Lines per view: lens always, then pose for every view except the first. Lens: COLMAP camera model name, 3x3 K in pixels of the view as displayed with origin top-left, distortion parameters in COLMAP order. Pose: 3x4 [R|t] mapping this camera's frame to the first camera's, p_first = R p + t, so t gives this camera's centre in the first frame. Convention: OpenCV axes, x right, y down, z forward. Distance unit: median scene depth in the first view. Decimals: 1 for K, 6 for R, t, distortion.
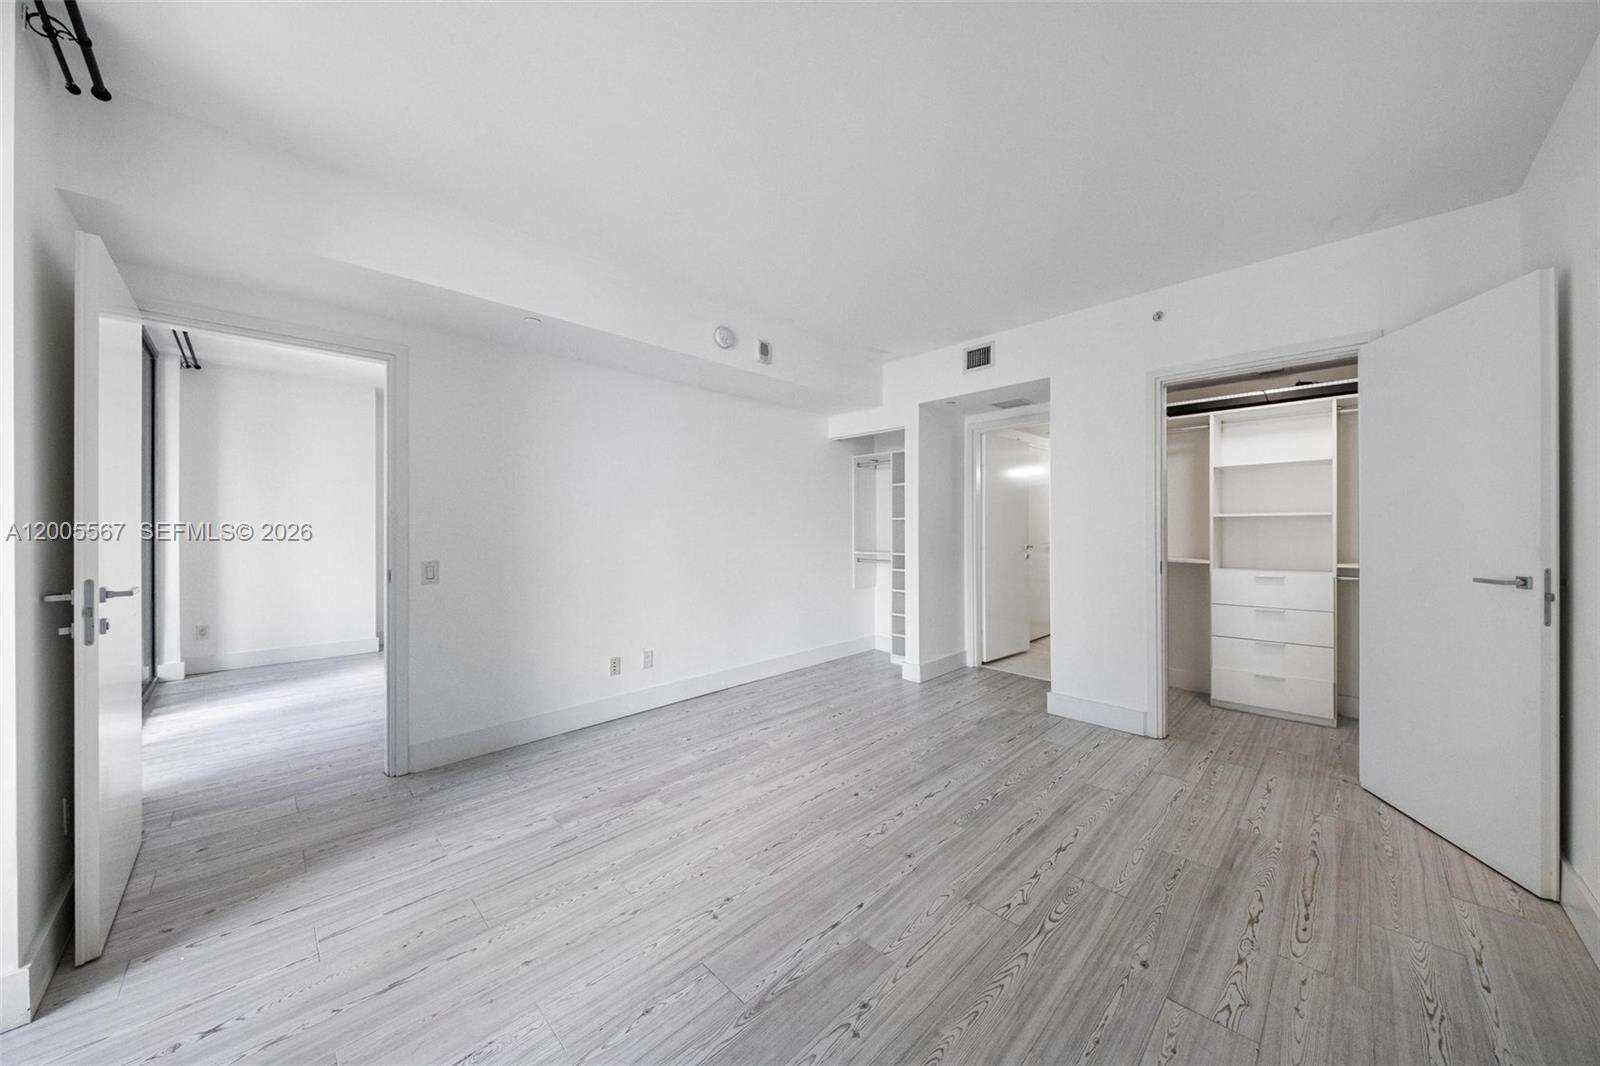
lens RADIAL K [[541.8, 0, 800.0], [0, 541.8, 526.7], [0, 0, 1]] dist [0.044392, -0.021815]
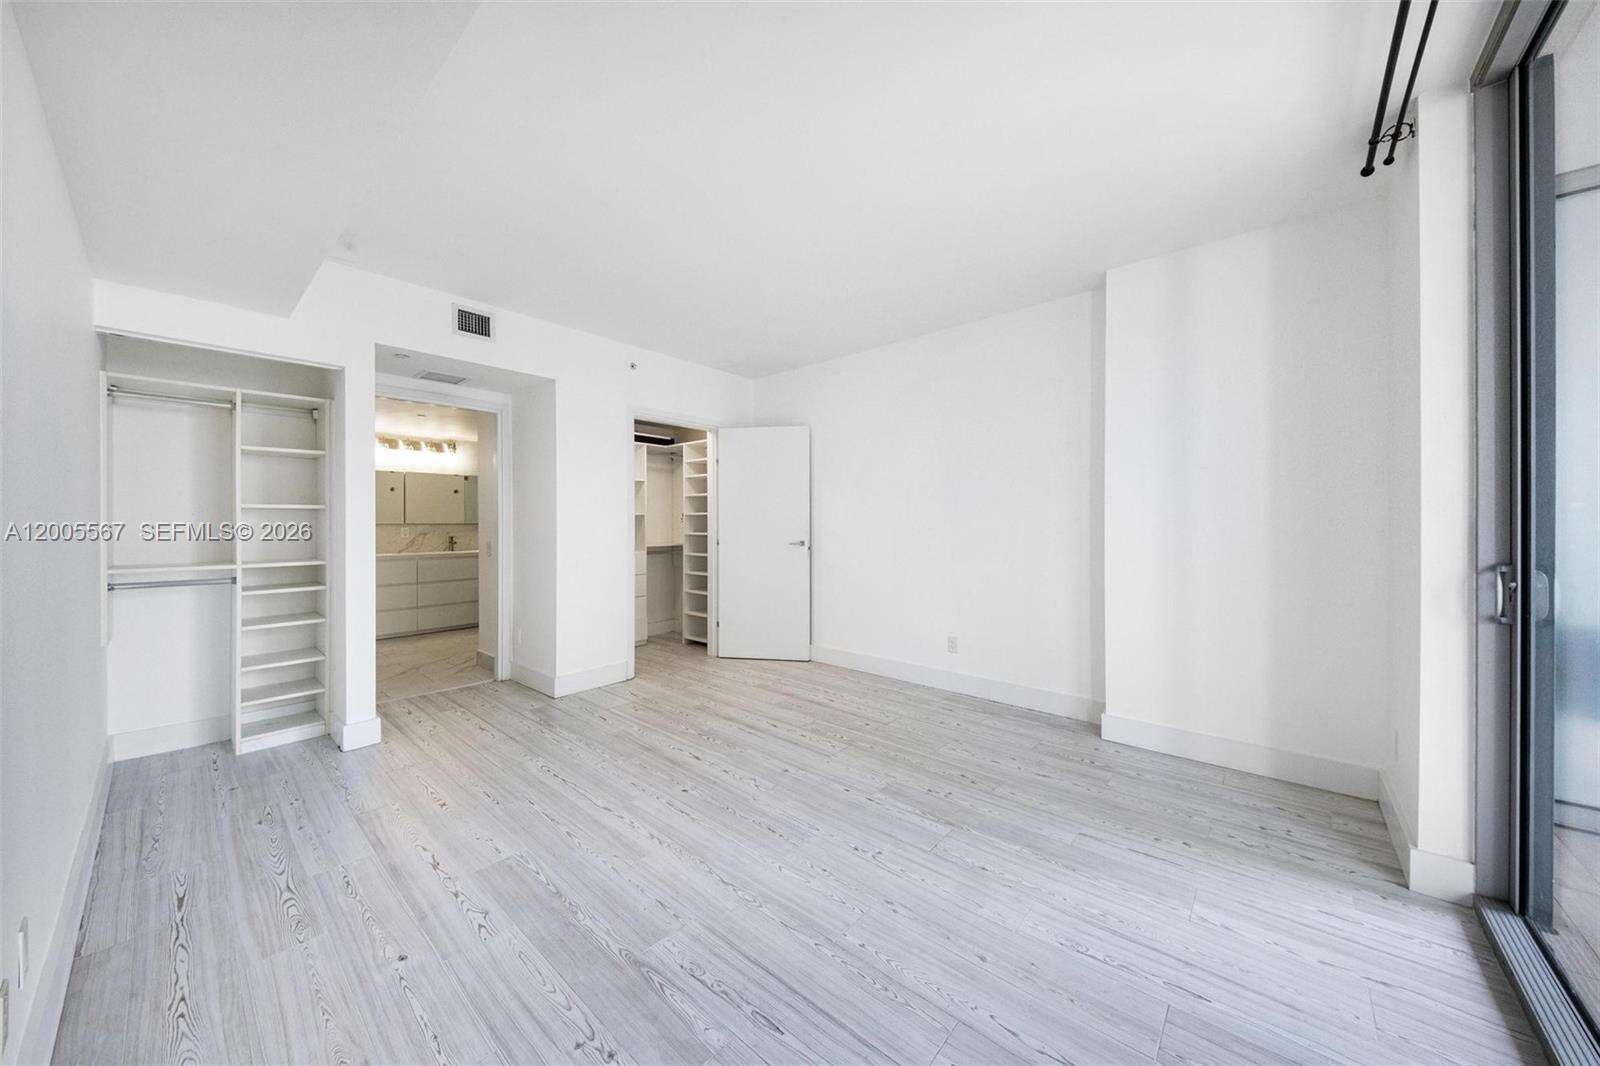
lens RADIAL K [[541.8, 0, 800.0], [0, 541.8, 526.7], [0, 0, 1]] dist [0.044392, -0.021815]
pose [[-0.069268, -0.005163, 0.997585, -0.834945], [0.000493, 0.999986, 0.005209, 0.007570], [-0.997598, 0.000853, -0.069265, 0.802560]]
